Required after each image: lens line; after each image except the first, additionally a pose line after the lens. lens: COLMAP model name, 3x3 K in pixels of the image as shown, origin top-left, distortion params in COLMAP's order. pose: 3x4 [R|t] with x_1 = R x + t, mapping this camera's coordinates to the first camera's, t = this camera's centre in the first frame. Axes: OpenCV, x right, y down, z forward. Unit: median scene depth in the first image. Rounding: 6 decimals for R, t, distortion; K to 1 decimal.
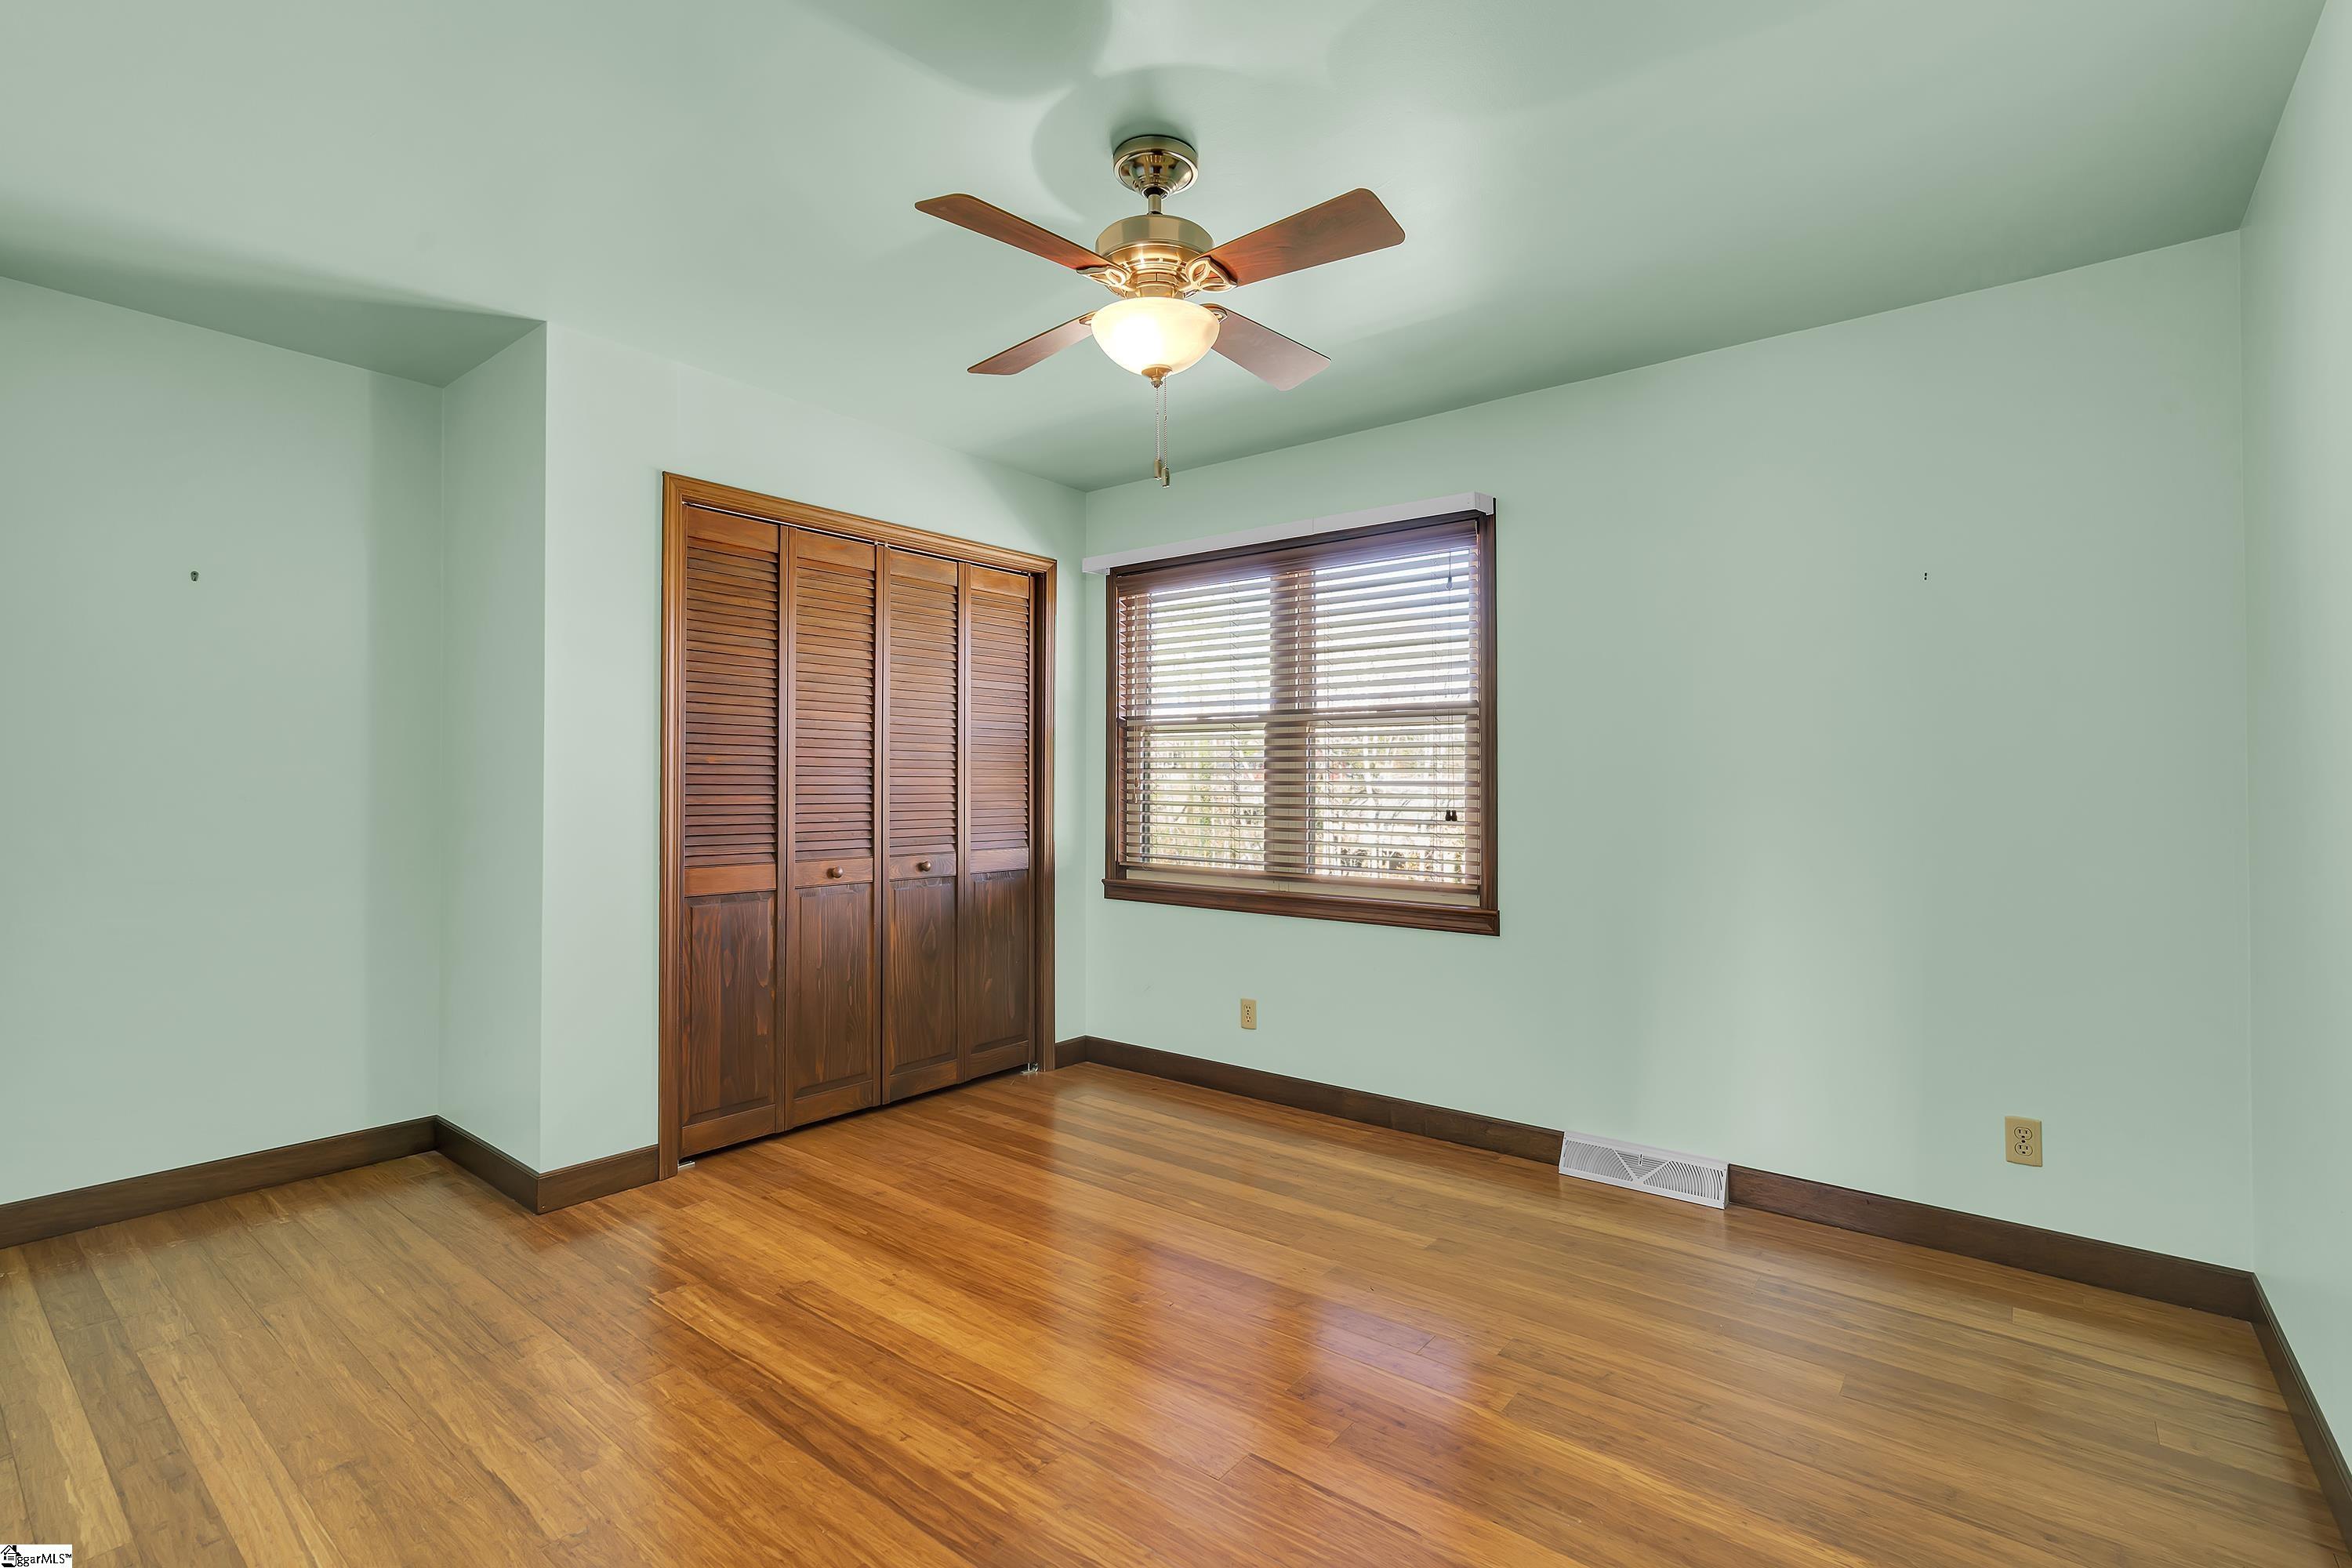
lens RADIAL K [[1057.5, 0, 1168.2], [0, 1057.5, 799.7], [0, 0, 1]] dist [0.010439, 0.000056]
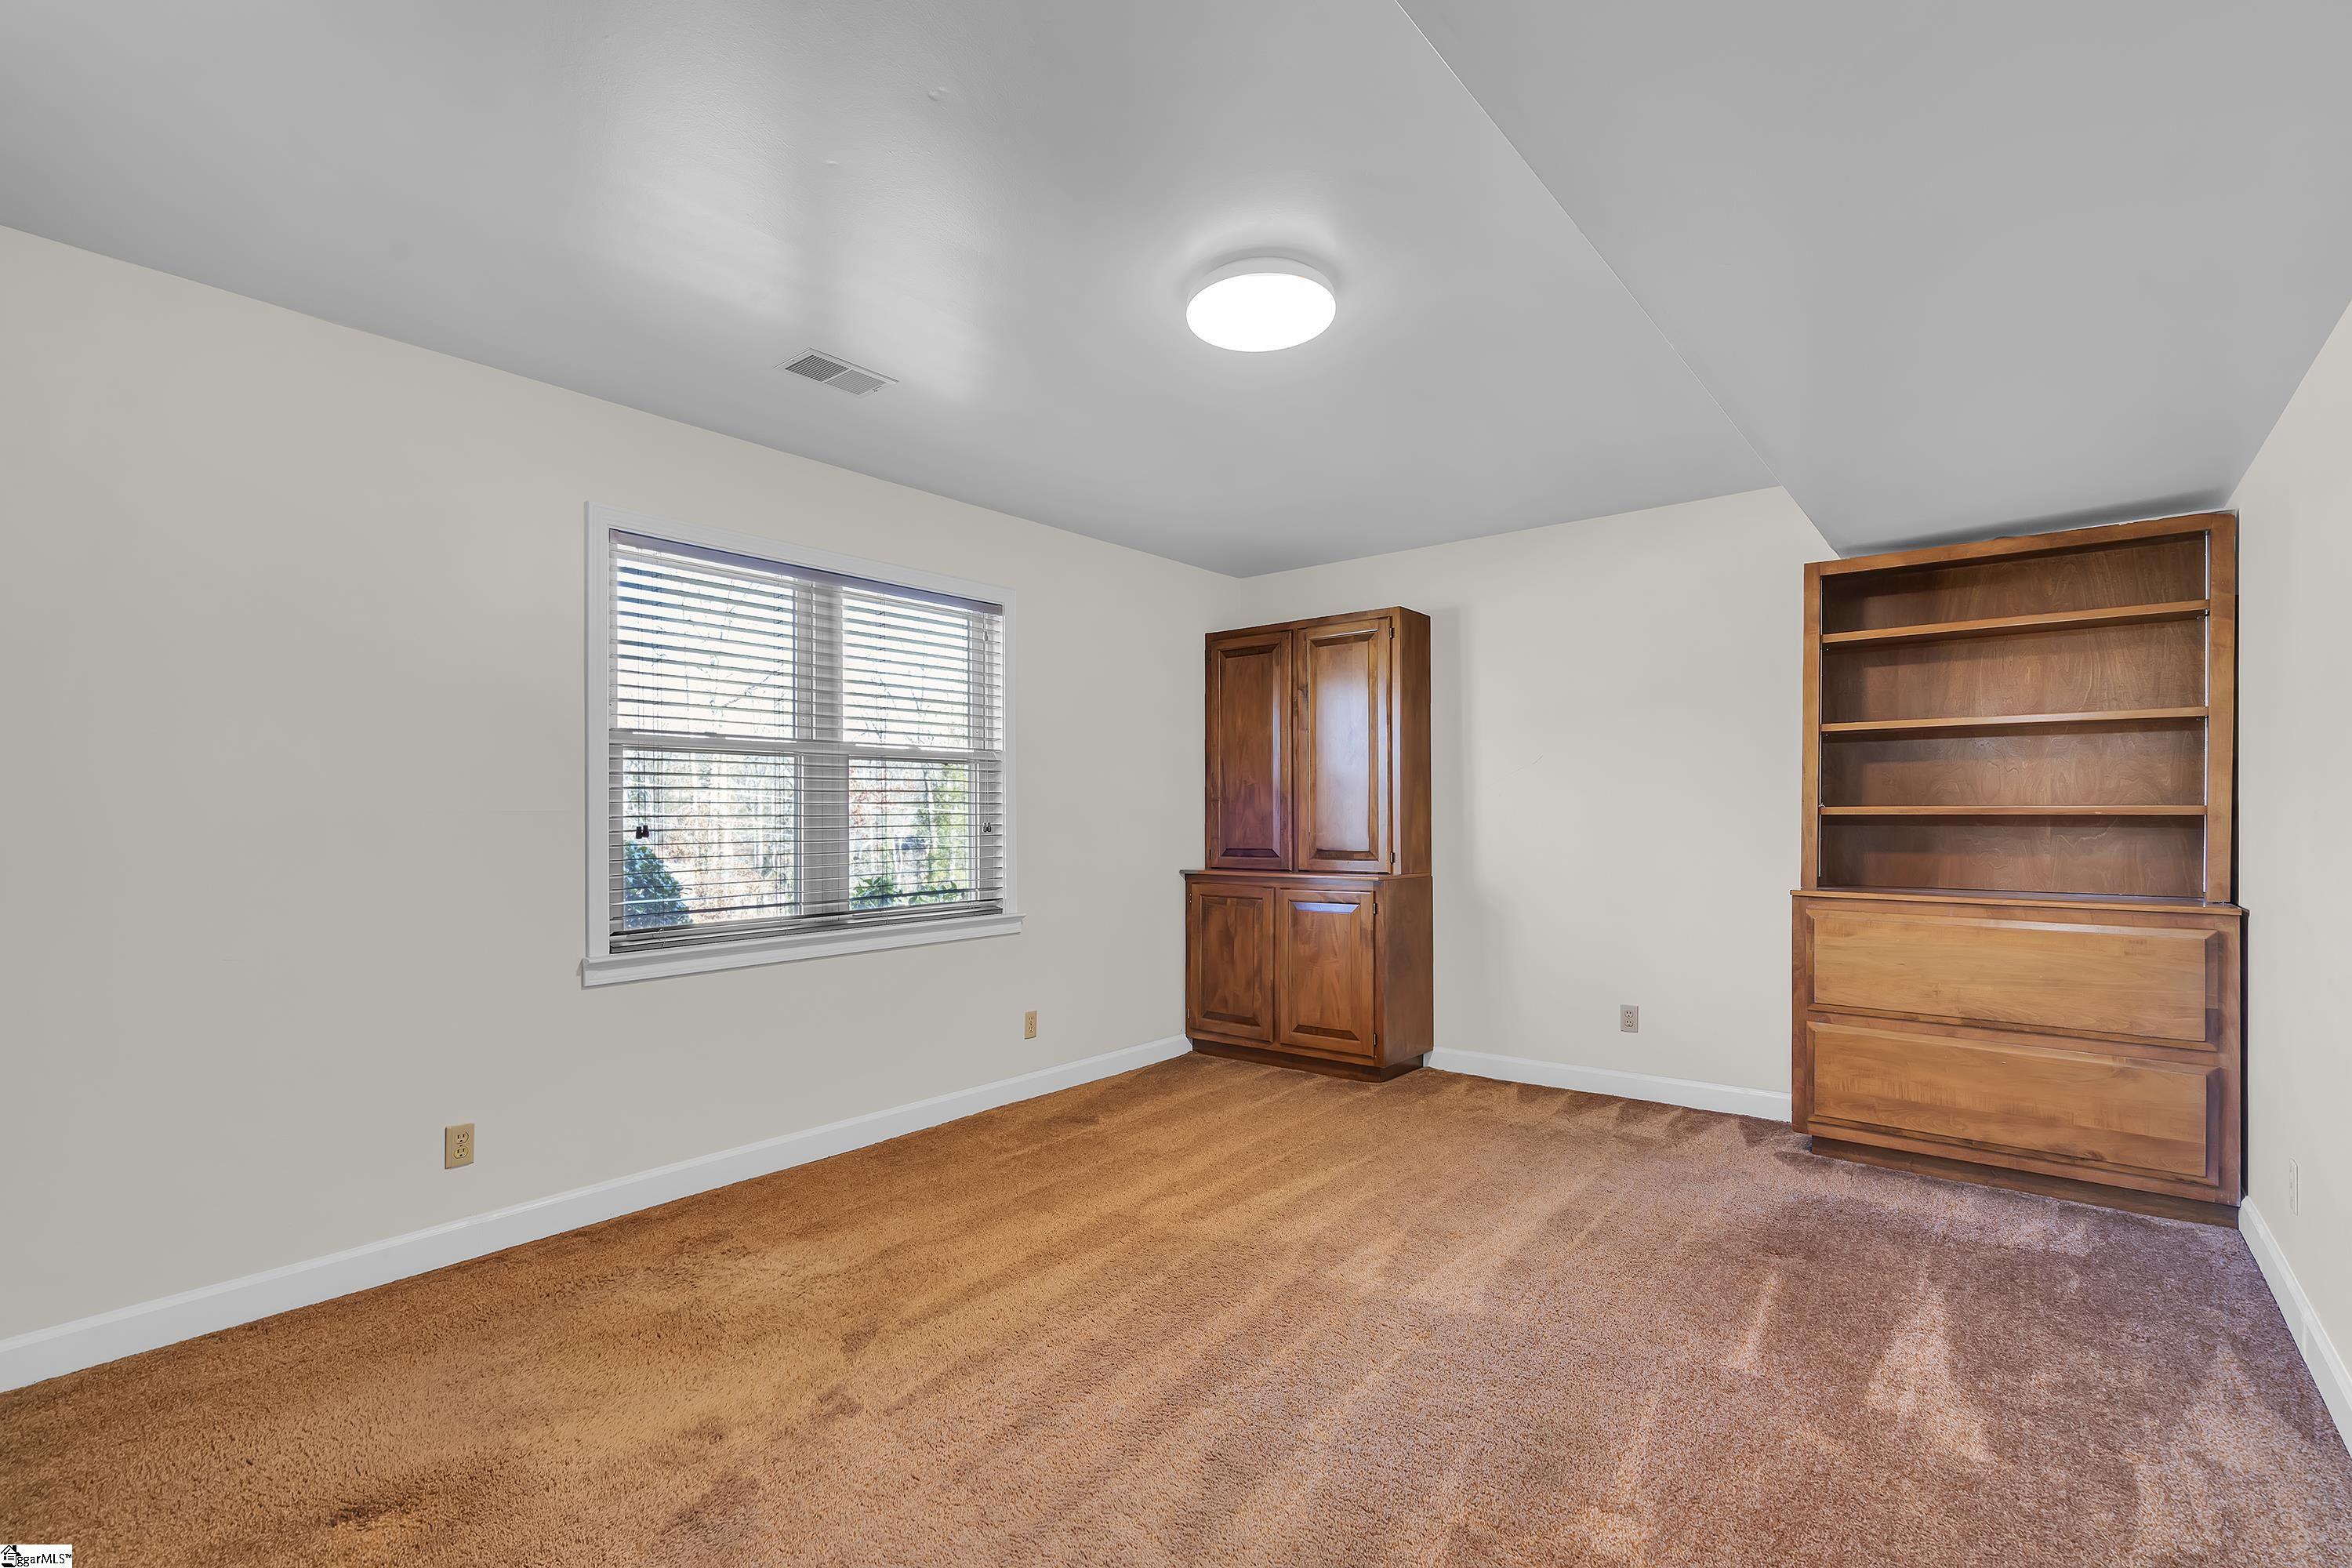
lens RADIAL K [[1057.5, 0, 1168.2], [0, 1057.5, 799.7], [0, 0, 1]] dist [0.010439, 0.000056]
pose [[0.014976, 0.017987, 0.999726, -0.886382], [0.019958, 0.999634, -0.018284, -0.008298], [-0.999689, 0.020226, 0.014612, 0.726023]]
